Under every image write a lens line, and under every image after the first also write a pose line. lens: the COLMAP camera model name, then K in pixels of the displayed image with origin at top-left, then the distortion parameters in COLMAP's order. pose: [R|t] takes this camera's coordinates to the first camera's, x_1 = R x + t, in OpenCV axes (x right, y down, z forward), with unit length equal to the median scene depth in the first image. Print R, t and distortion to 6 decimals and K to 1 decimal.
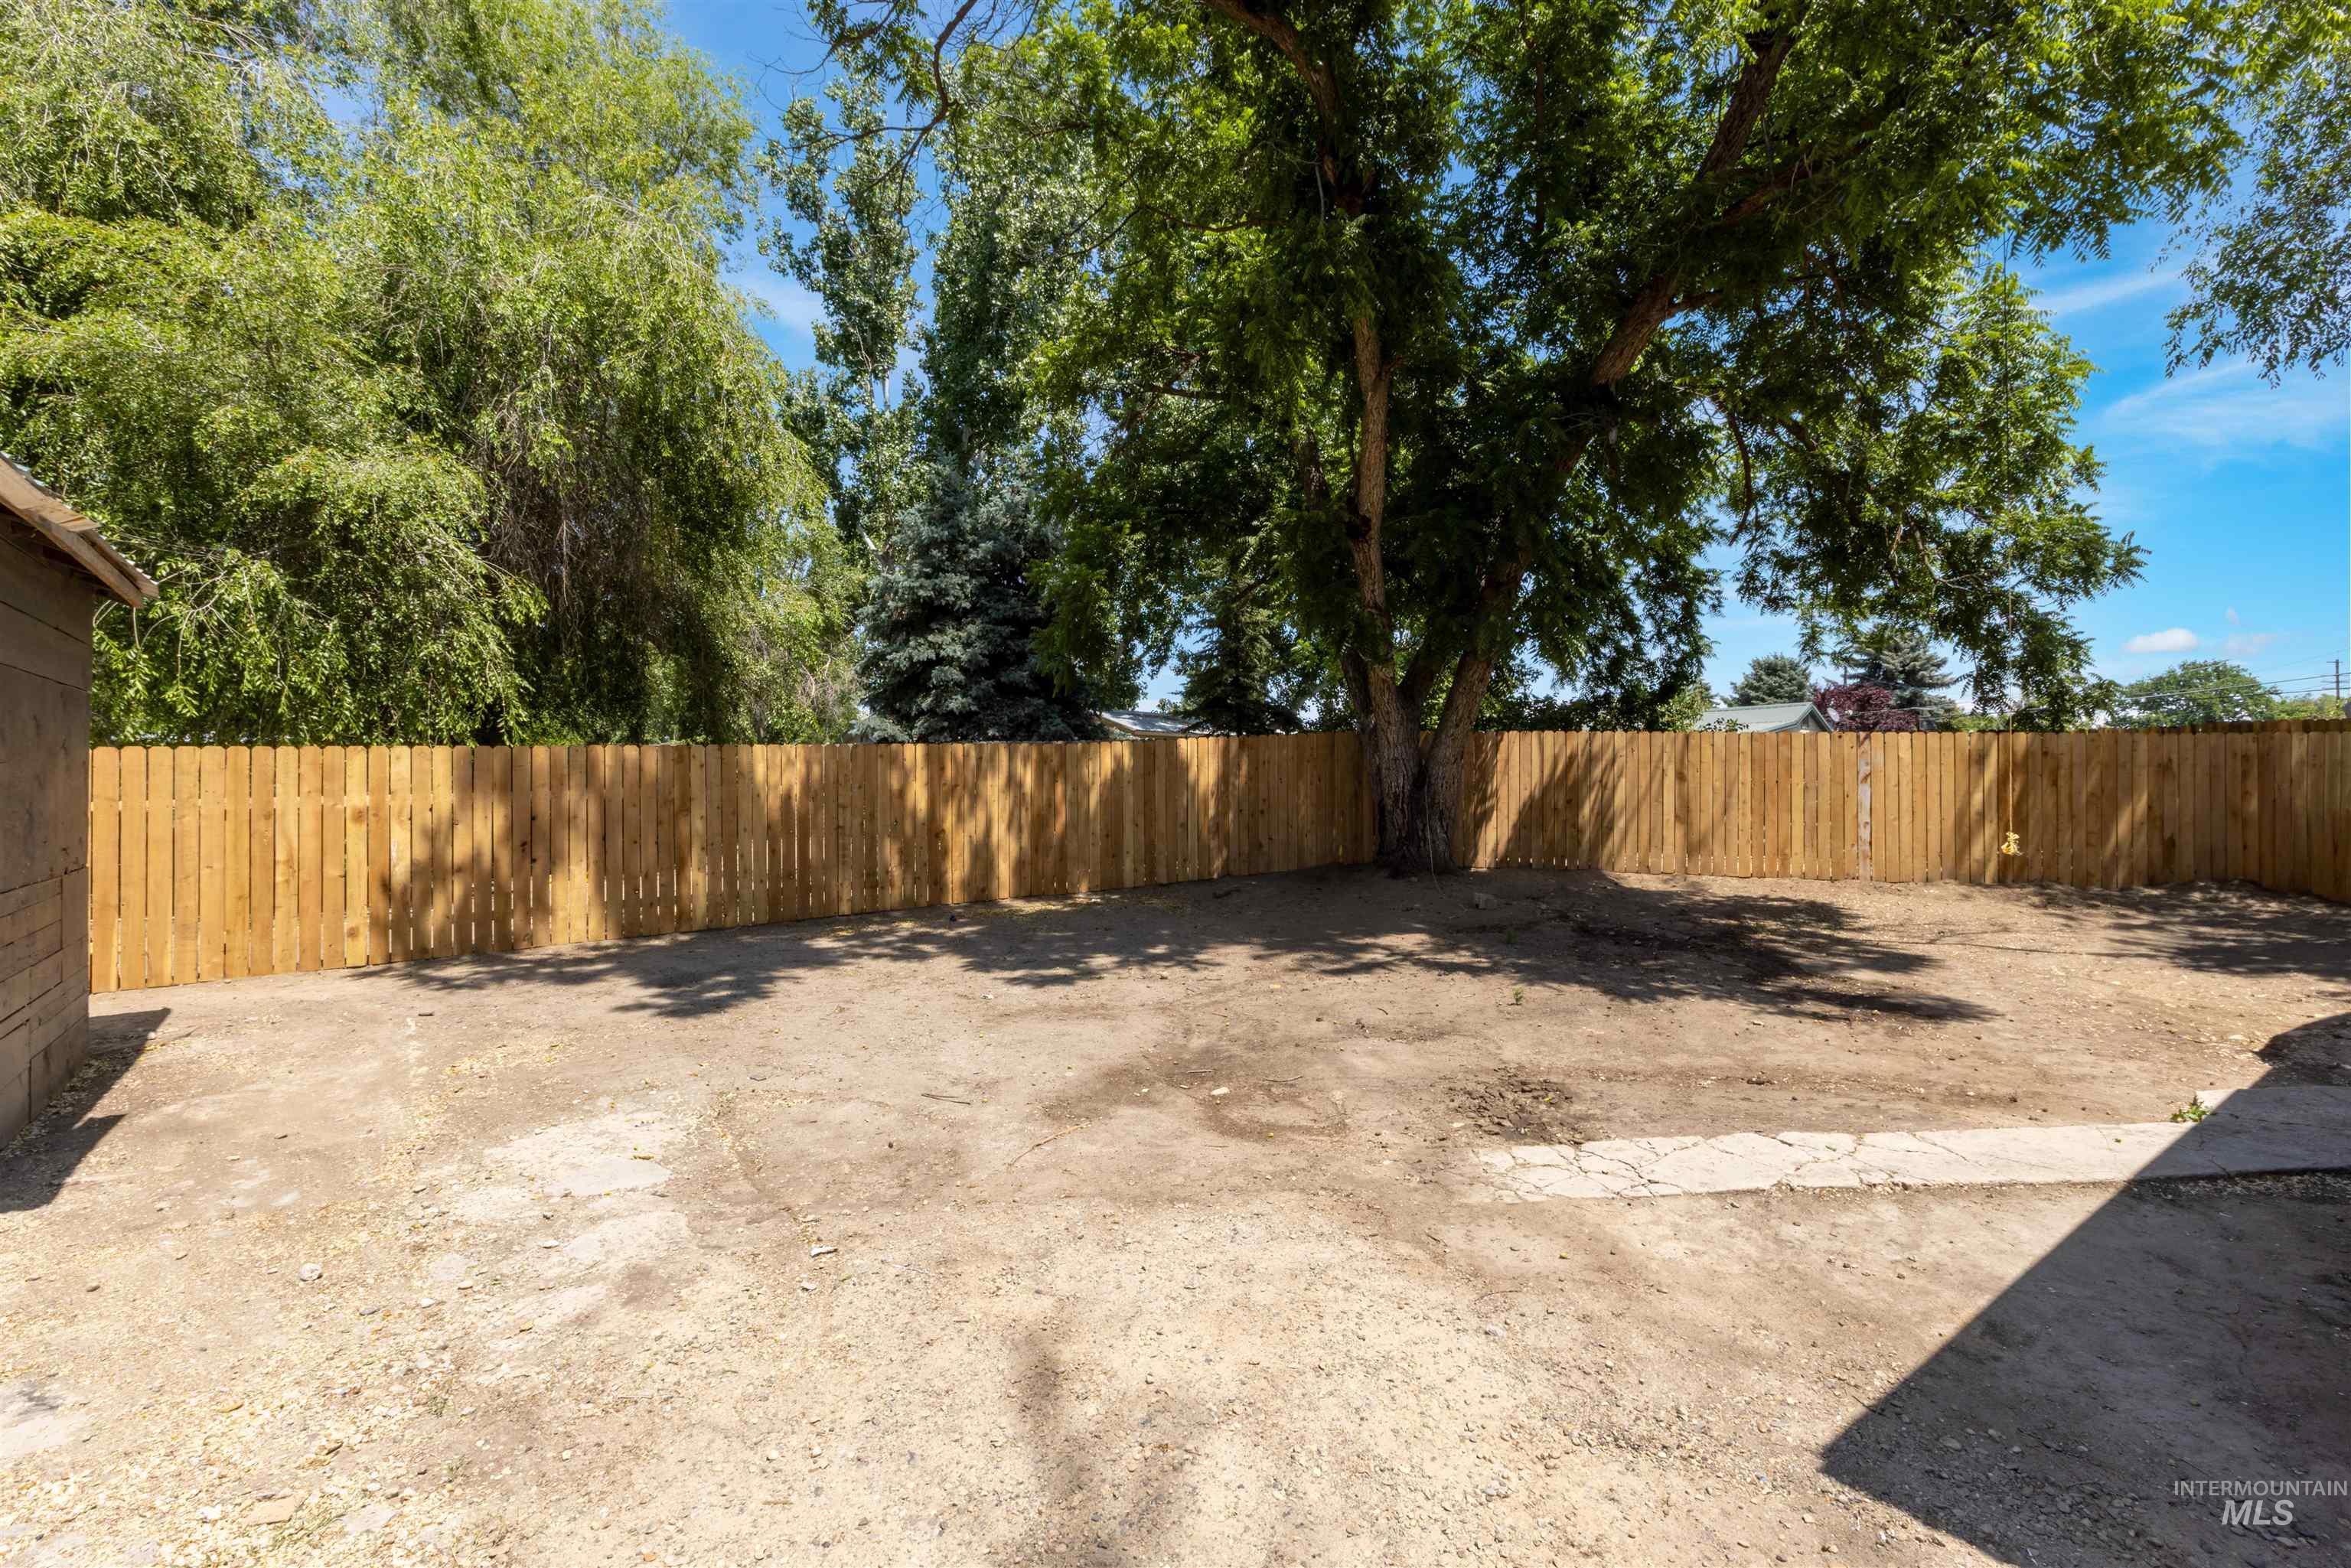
lens RADIAL K [[1097.2, 0, 1155.9], [0, 1097.2, 783.4], [0, 0, 1]] dist [0.003655, 0.000358]
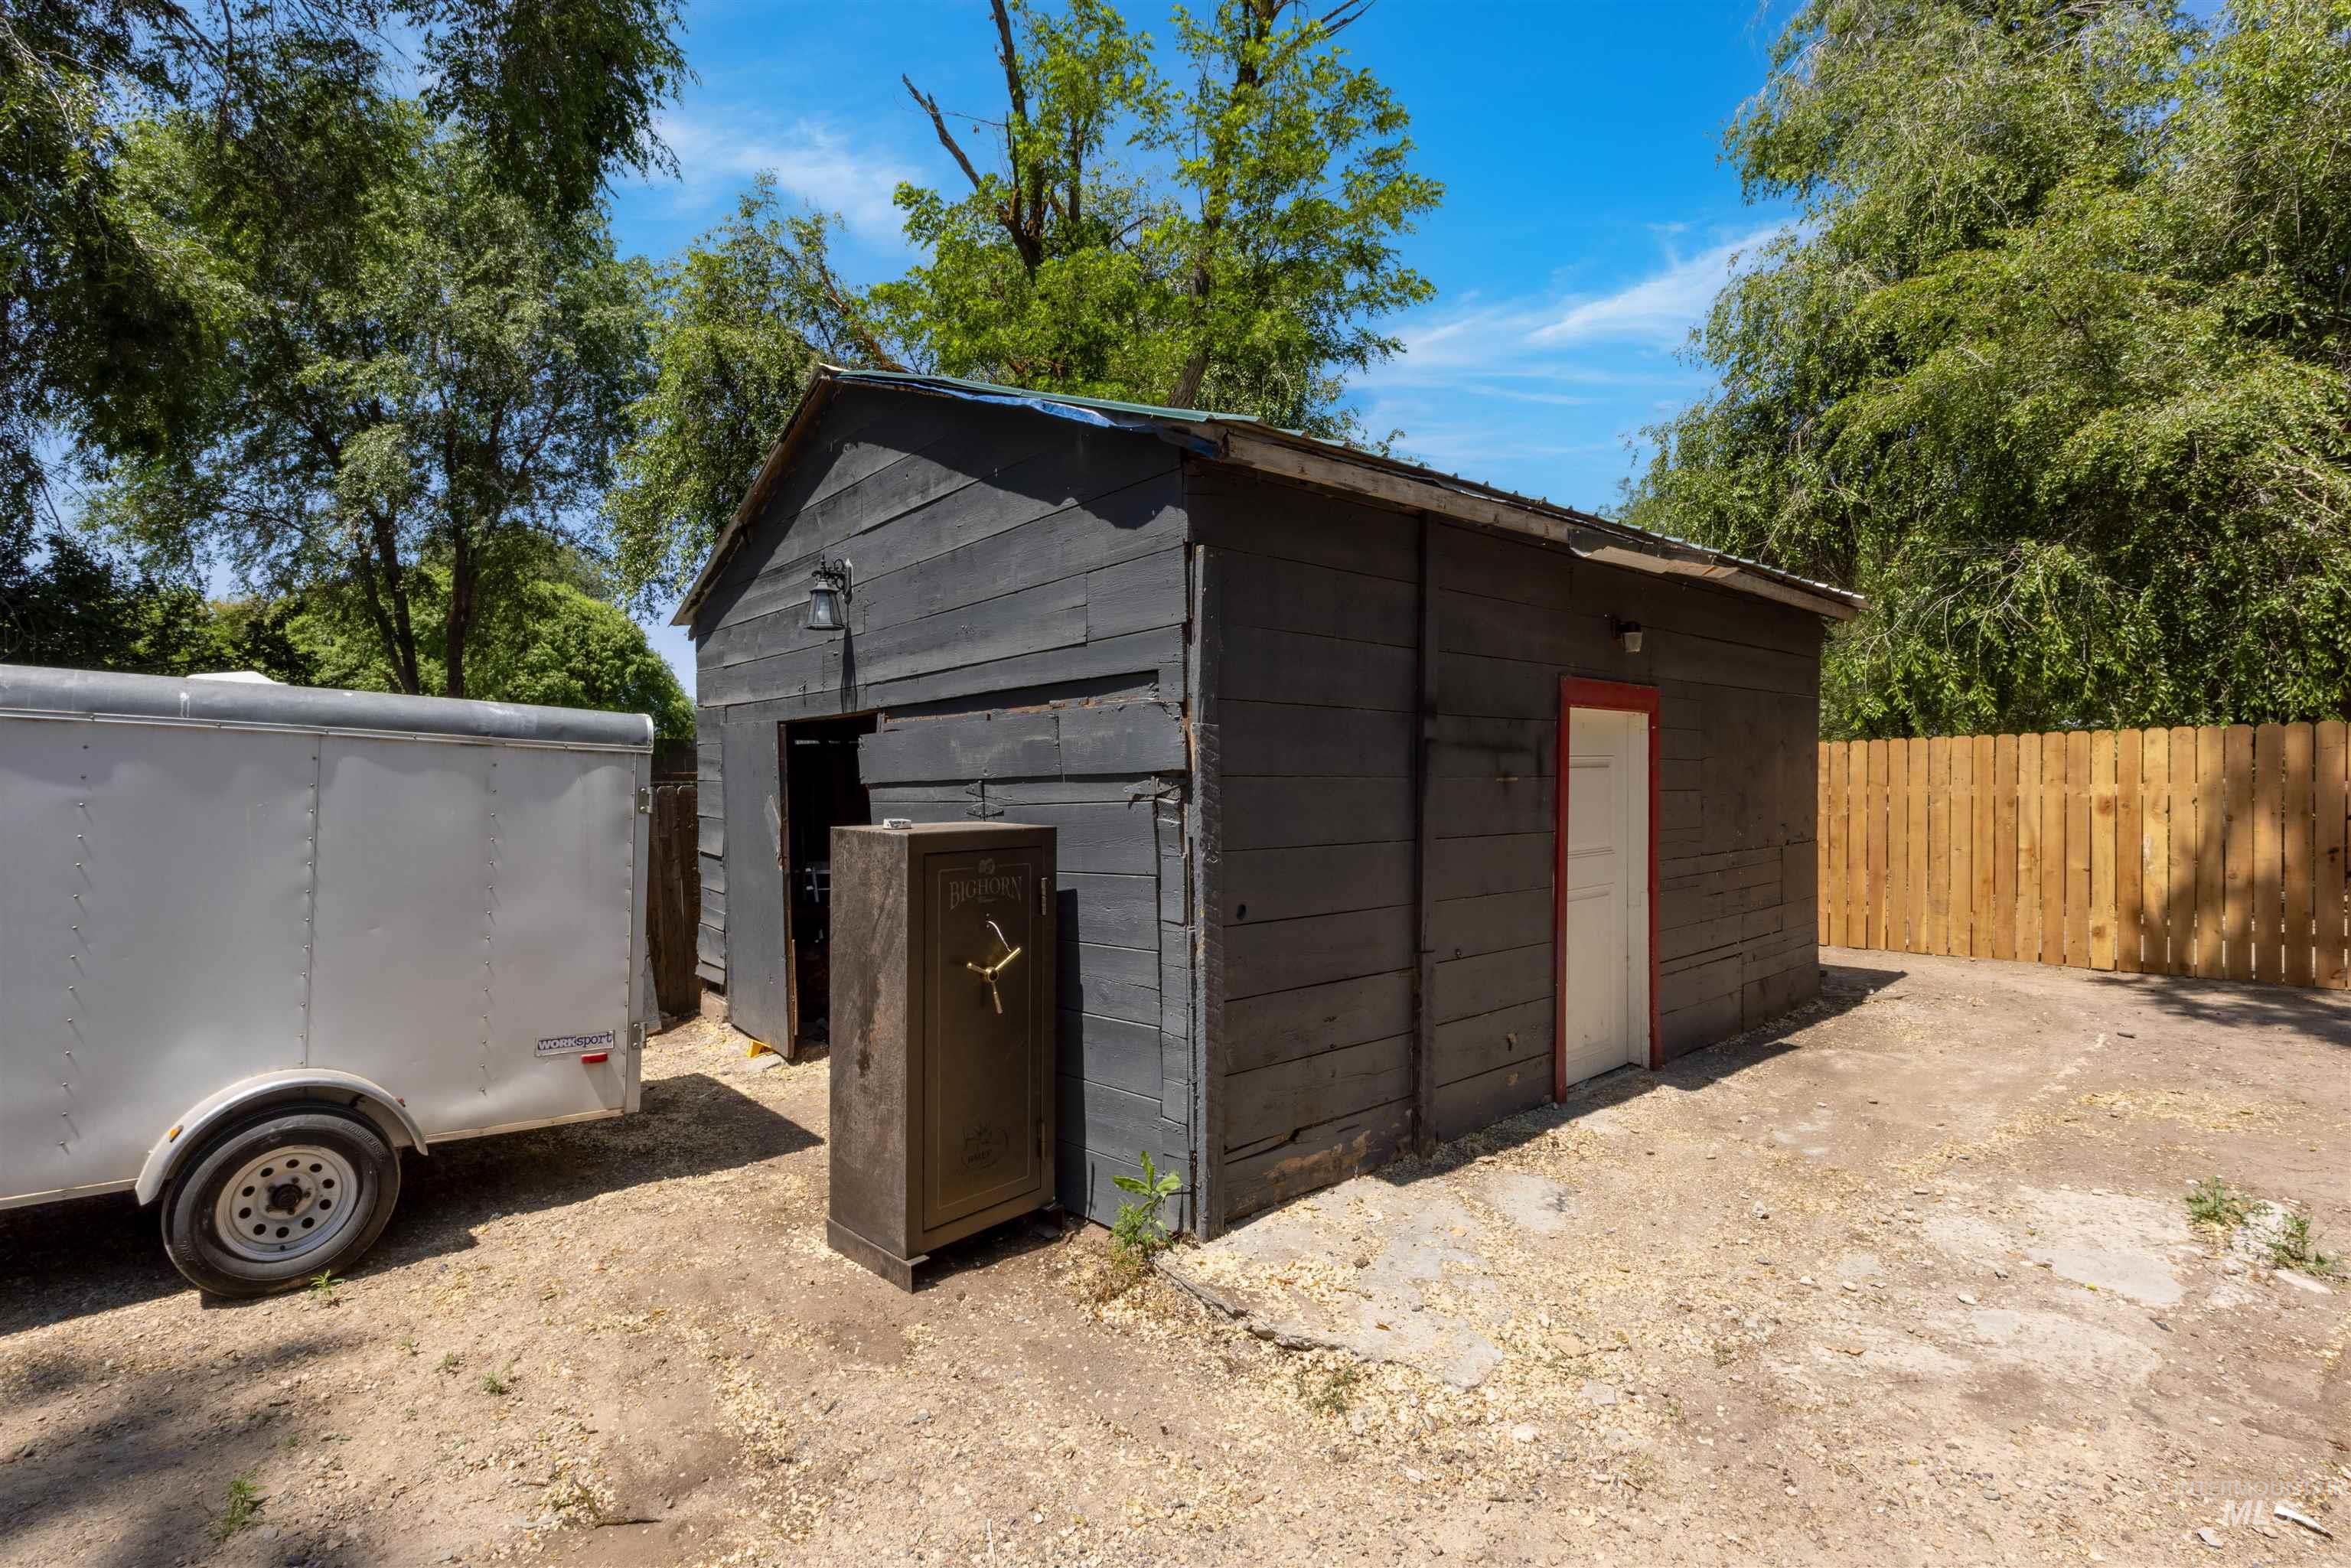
lens RADIAL K [[1097.2, 0, 1156.3], [0, 1097.2, 779.5], [0, 0, 1]] dist [0.003655, 0.000358]
pose [[0.022154, 0.007301, -0.999728, 0.177919], [0.006107, 0.999954, 0.007438, -0.004657], [0.999736, -0.006270, 0.022108, 0.188496]]
